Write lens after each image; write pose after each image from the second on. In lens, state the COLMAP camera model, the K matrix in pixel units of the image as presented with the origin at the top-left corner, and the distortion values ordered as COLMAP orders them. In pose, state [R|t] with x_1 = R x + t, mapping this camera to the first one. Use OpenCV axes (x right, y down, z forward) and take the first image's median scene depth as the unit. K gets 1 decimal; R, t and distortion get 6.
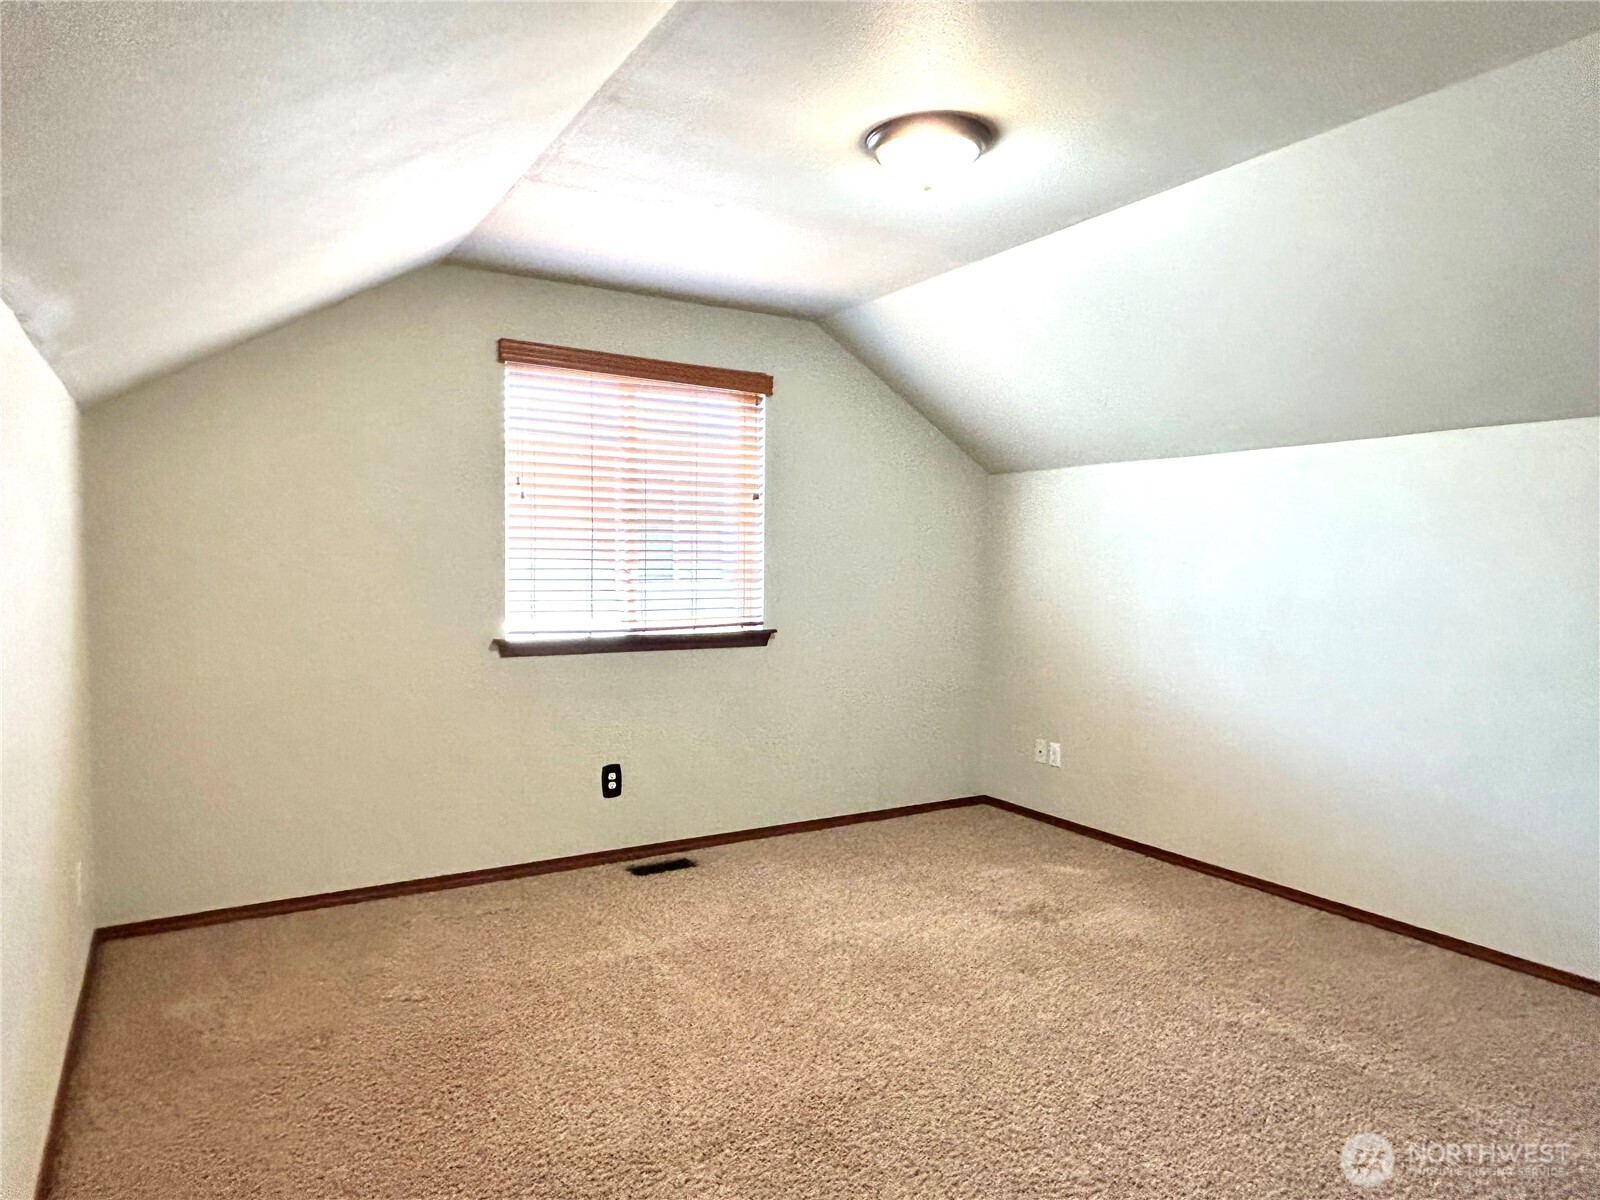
lens RADIAL K [[1013.6, 0, 800.0], [0, 1013.6, 600.0], [0, 0, 1]] dist [0.025594, -0.001160]
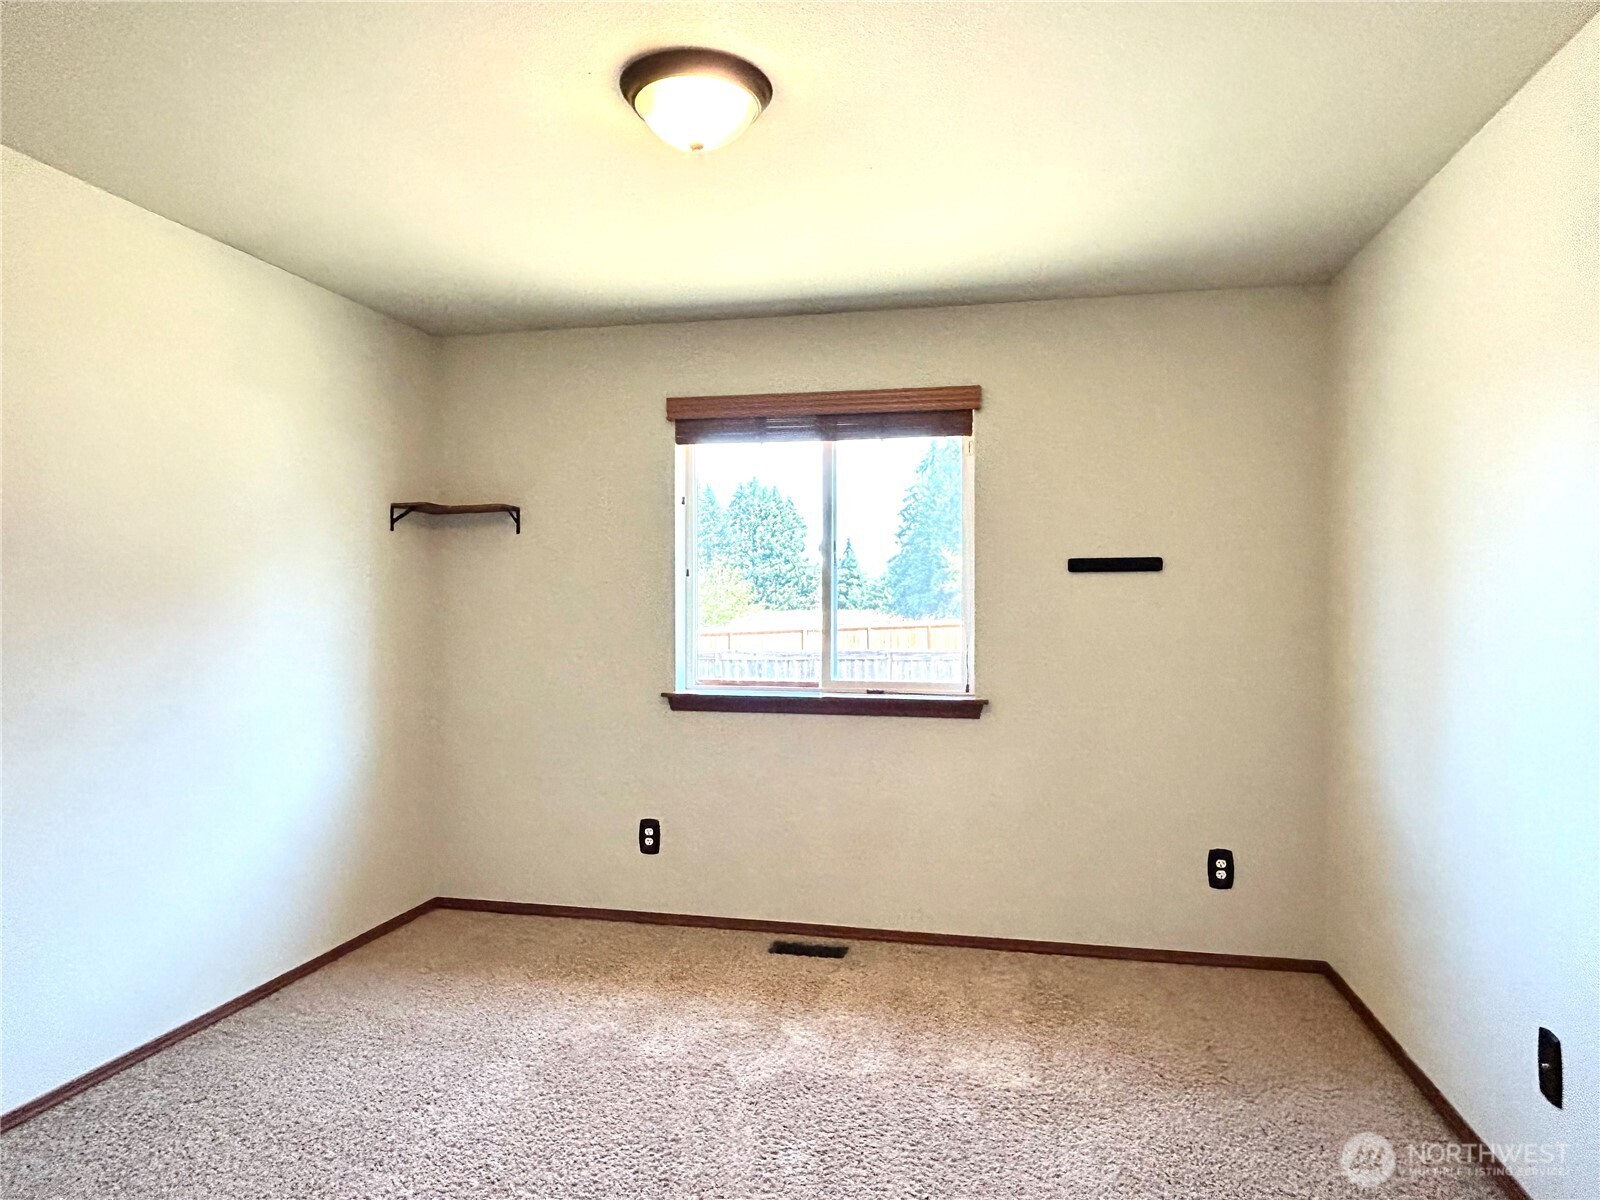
lens RADIAL K [[1013.6, 0, 800.0], [0, 1013.6, 600.0], [0, 0, 1]] dist [0.025594, -0.001160]
pose [[0.724957, -0.014605, -0.688639, 0.492033], [-0.024558, 0.998592, -0.047031, -0.011671], [0.688356, 0.051007, 0.723578, 0.302000]]
